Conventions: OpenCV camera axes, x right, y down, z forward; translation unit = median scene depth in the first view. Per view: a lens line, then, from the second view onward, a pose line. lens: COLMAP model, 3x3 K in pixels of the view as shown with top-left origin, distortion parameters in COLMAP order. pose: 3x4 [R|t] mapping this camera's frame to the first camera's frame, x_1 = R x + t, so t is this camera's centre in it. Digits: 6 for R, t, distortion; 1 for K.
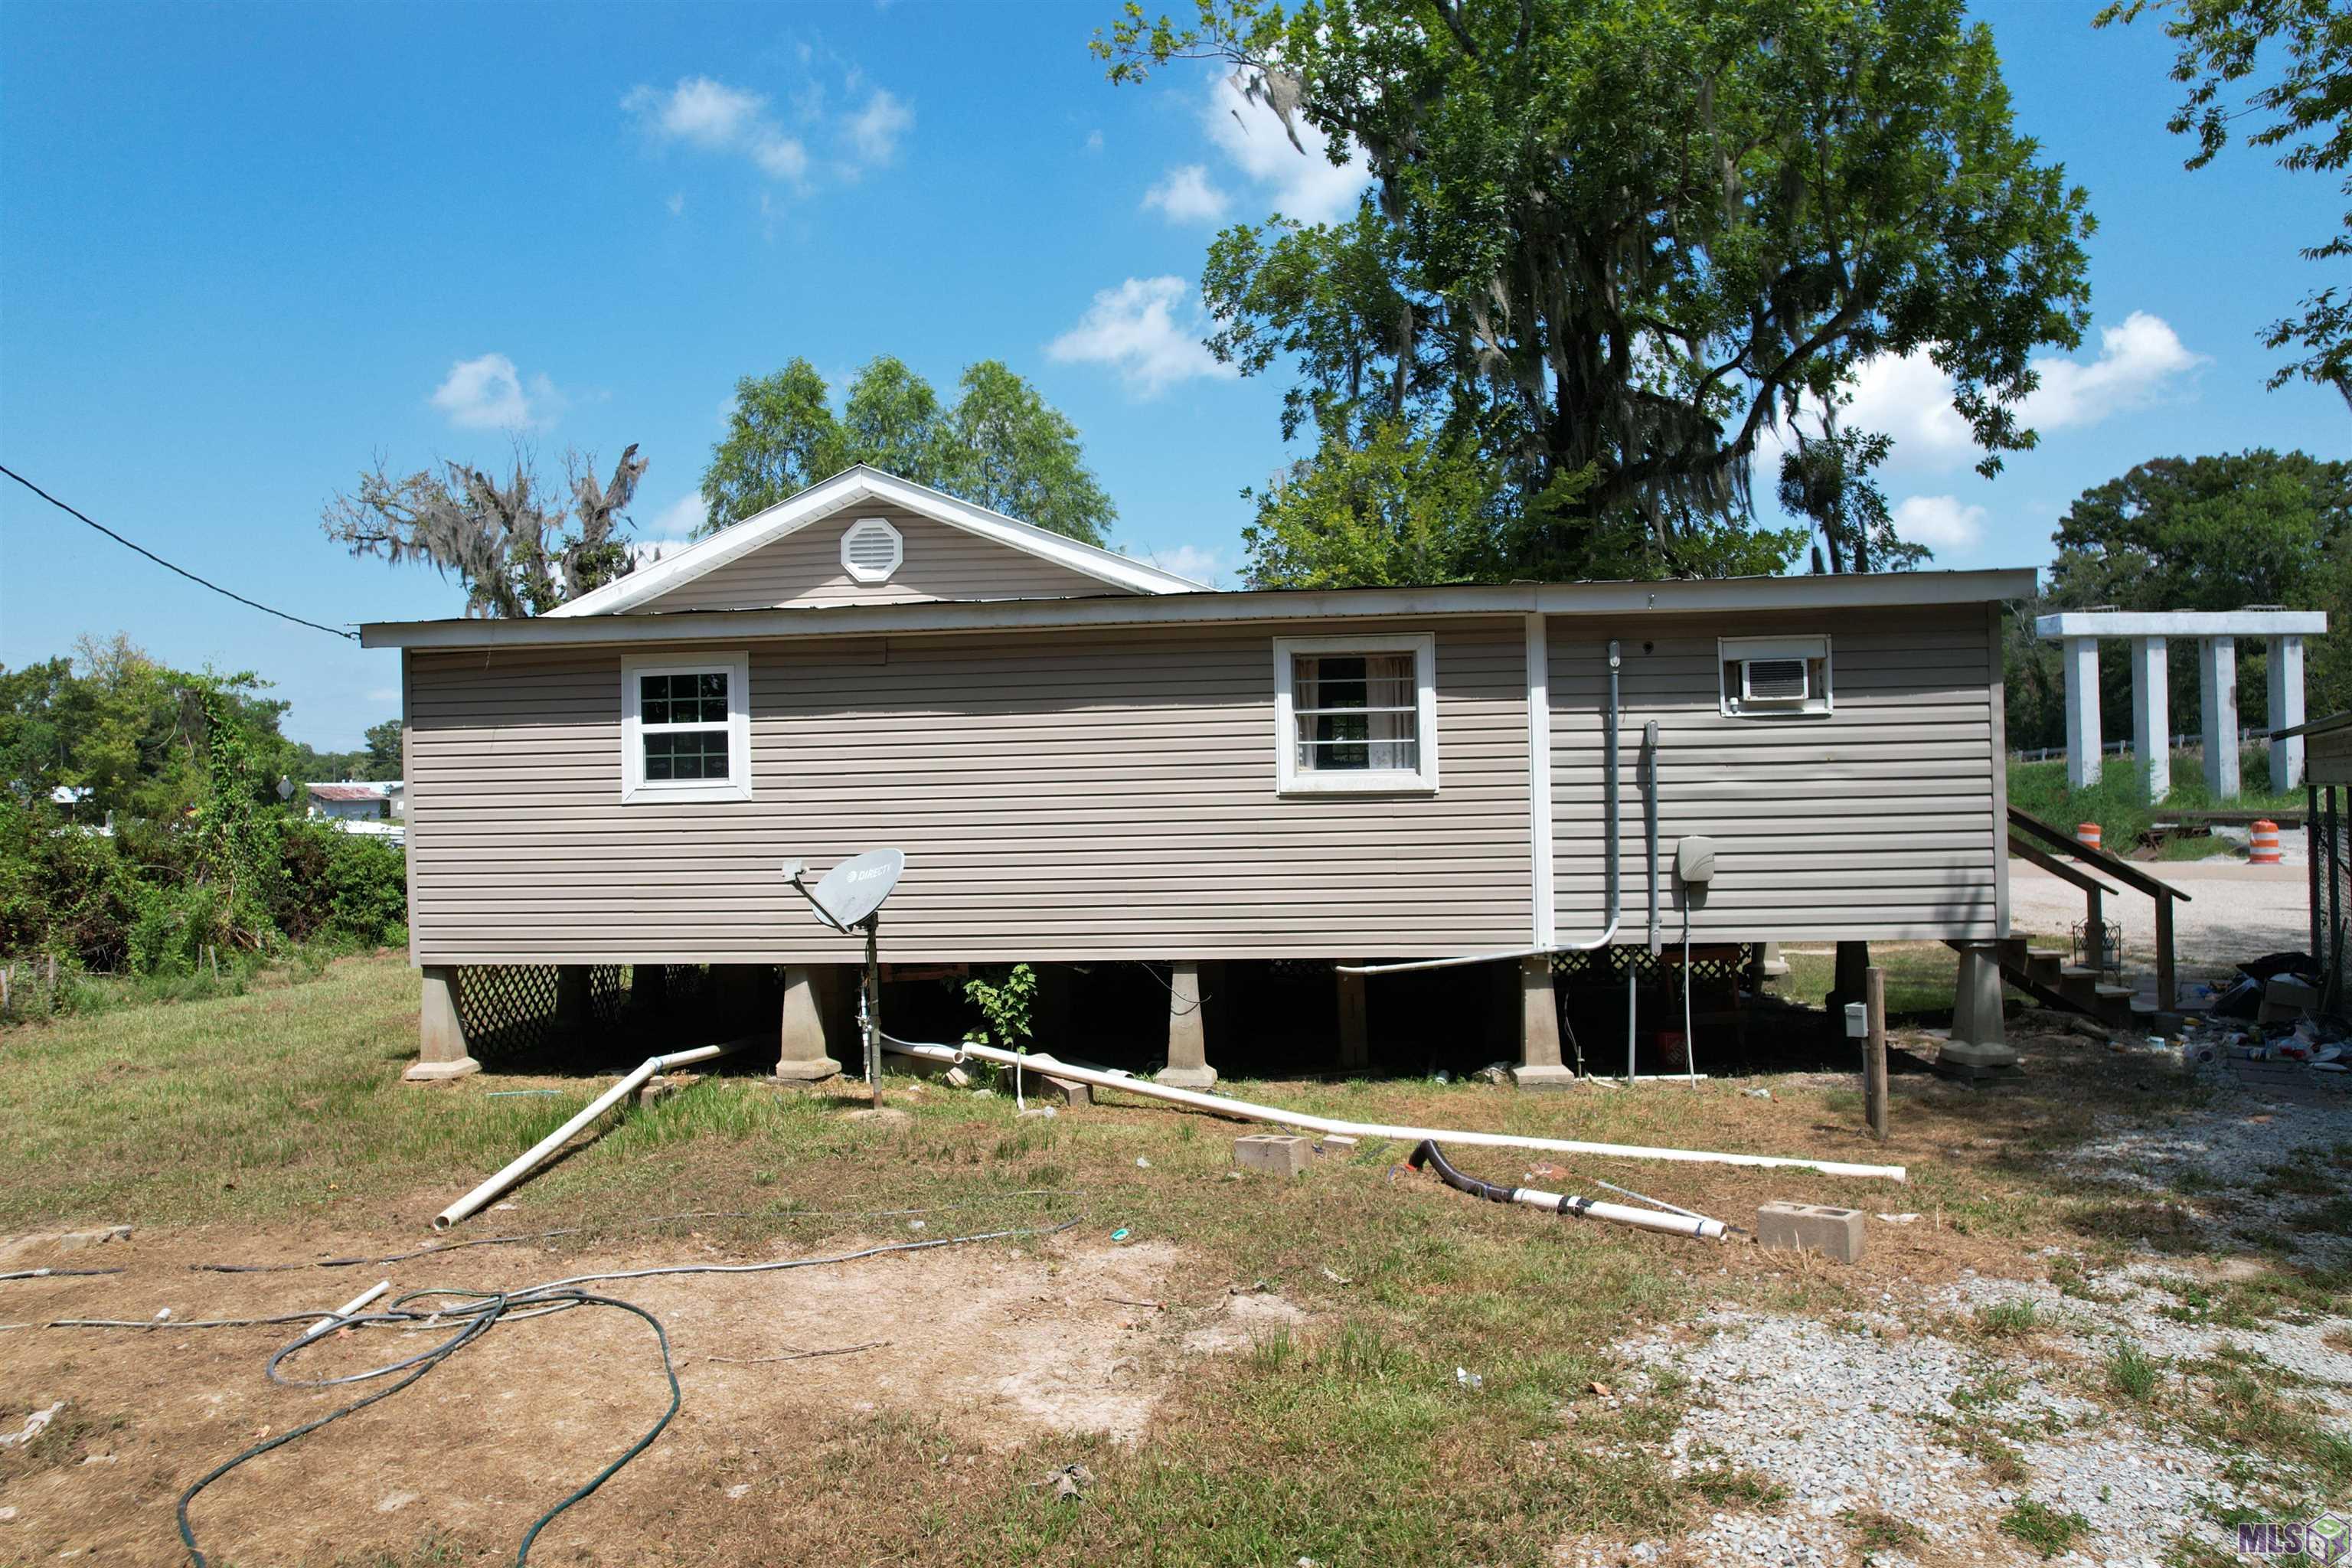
lens RADIAL K [[1502.5, 0, 1173.6], [0, 1502.5, 776.3], [0, 0, 1]] dist [-0.041101, 0.006557]
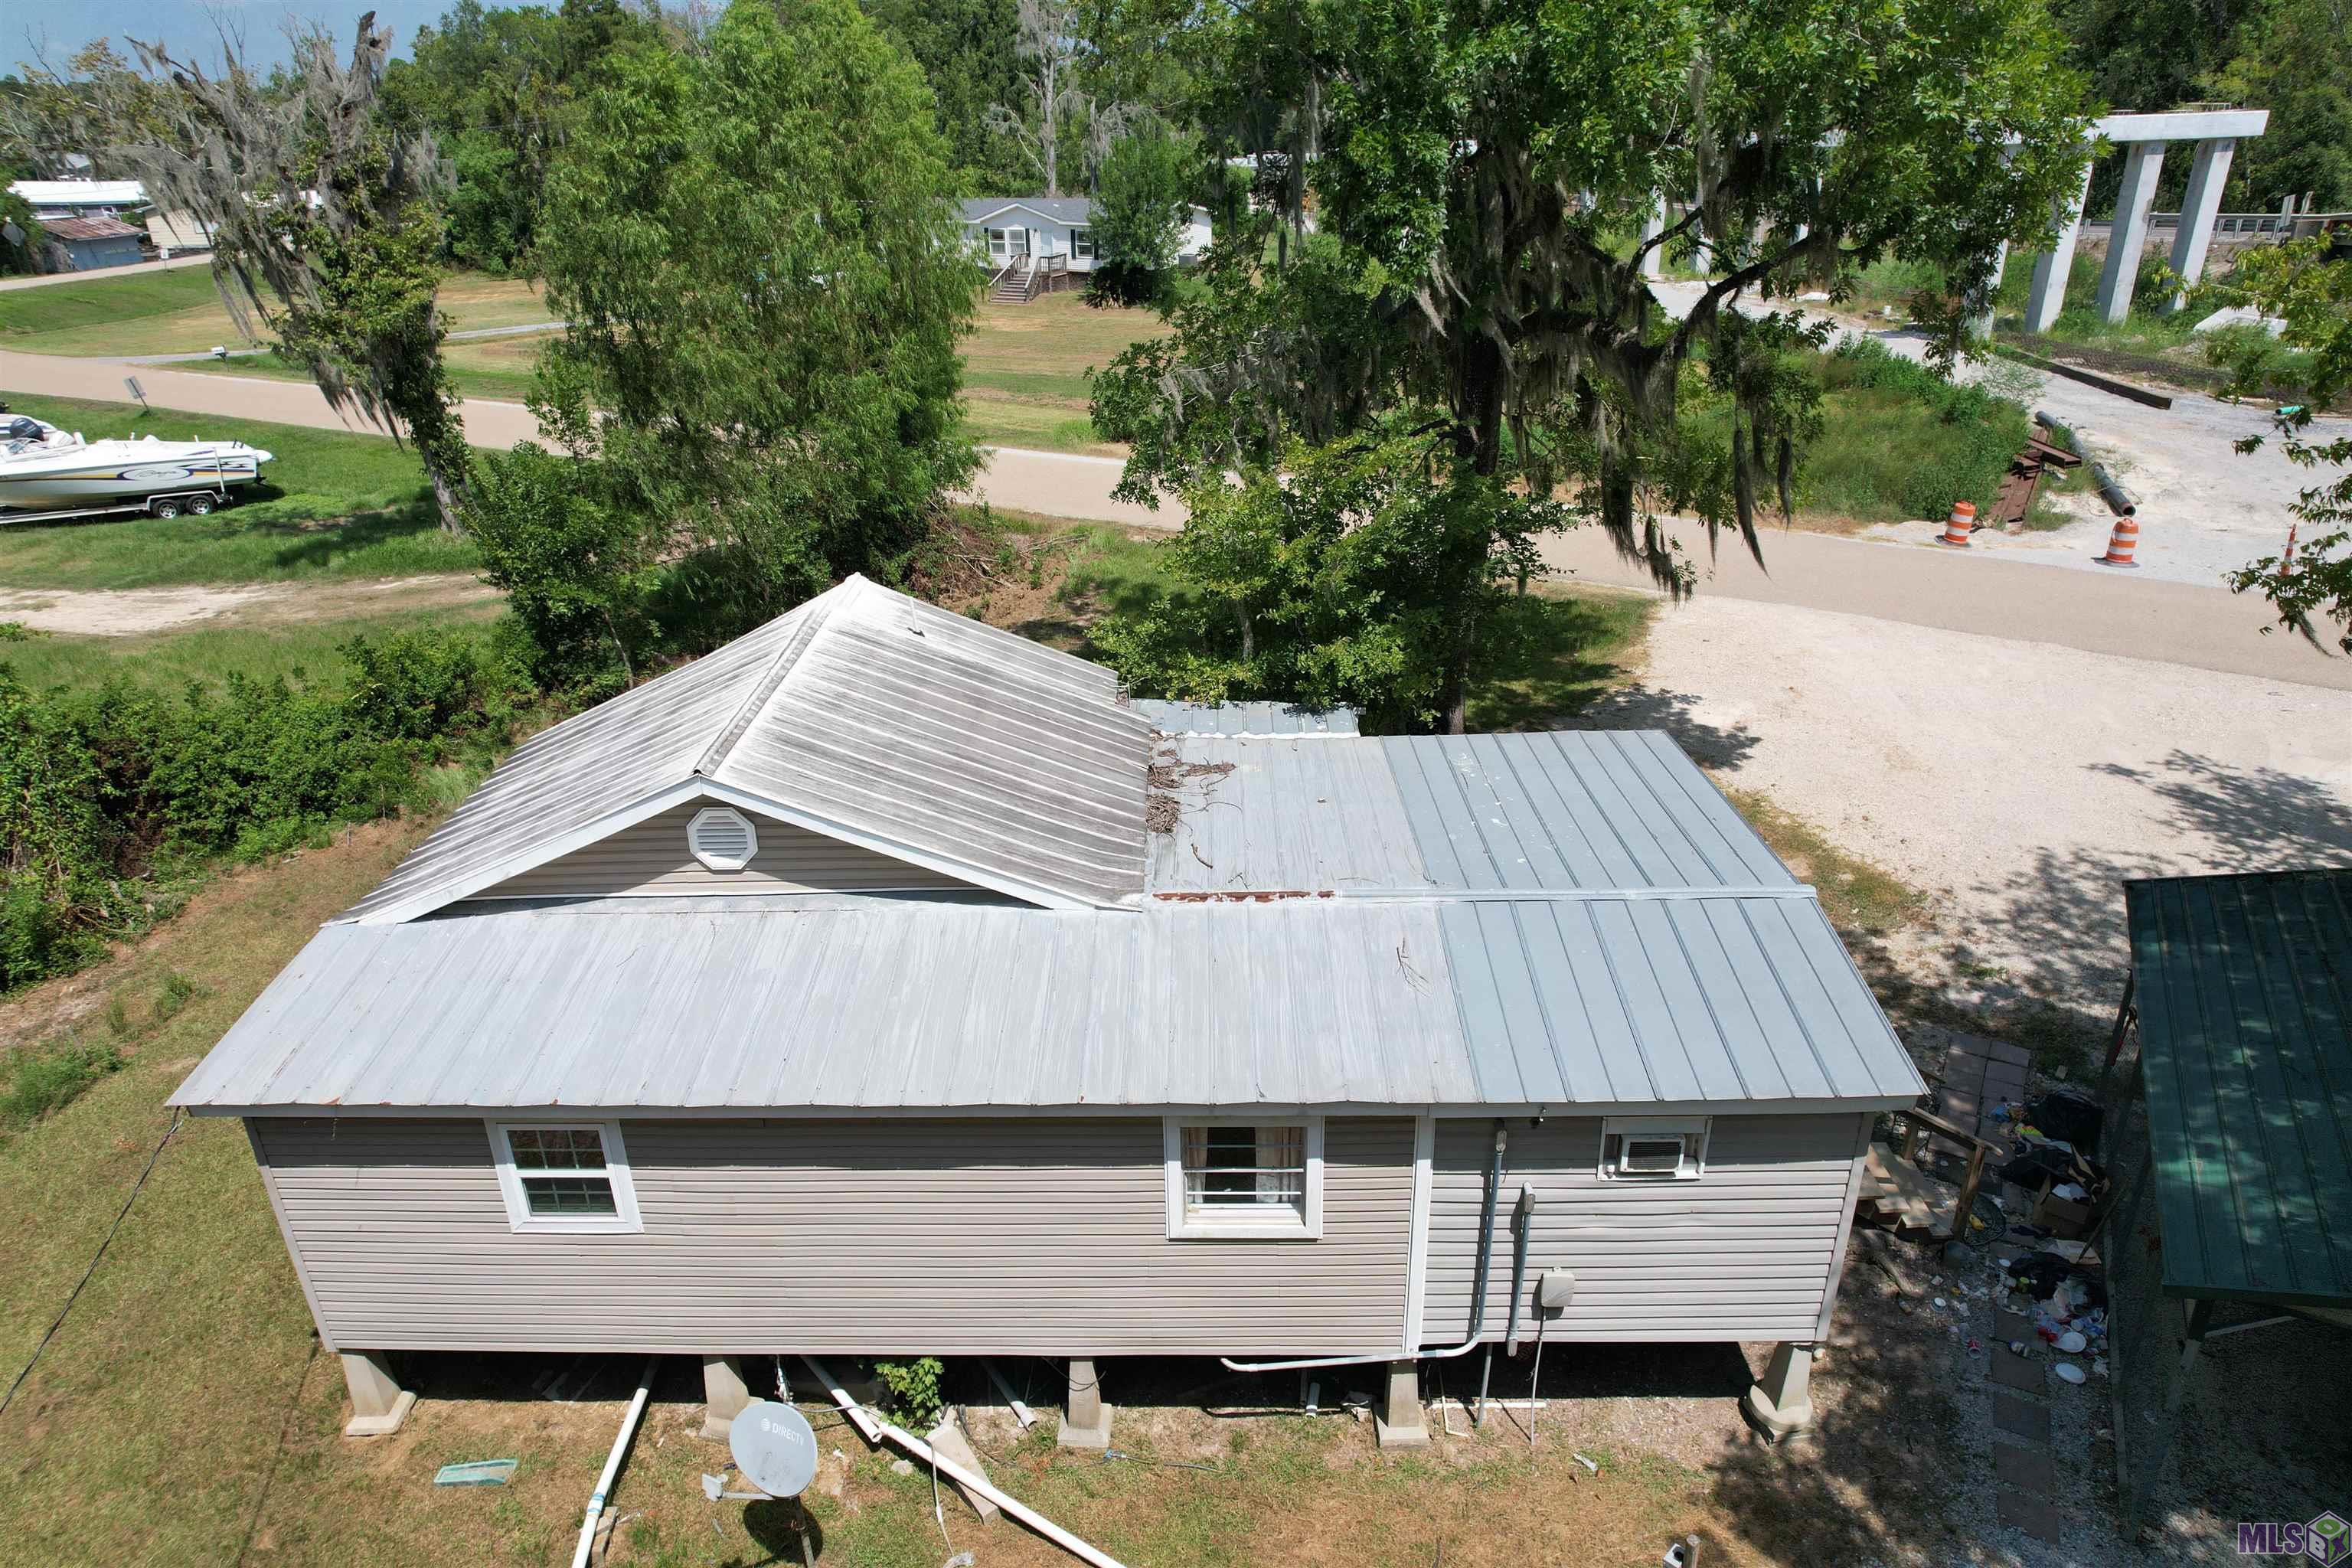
lens RADIAL K [[1502.5, 0, 1171.1], [0, 1502.5, 779.1], [0, 0, 1]] dist [-0.041101, 0.006557]
pose [[0.996430, -0.034774, 0.076926, 0.003451], [-0.001391, 0.904335, 0.426820, -0.716711], [-0.084409, -0.425403, 0.901059, 0.209121]]
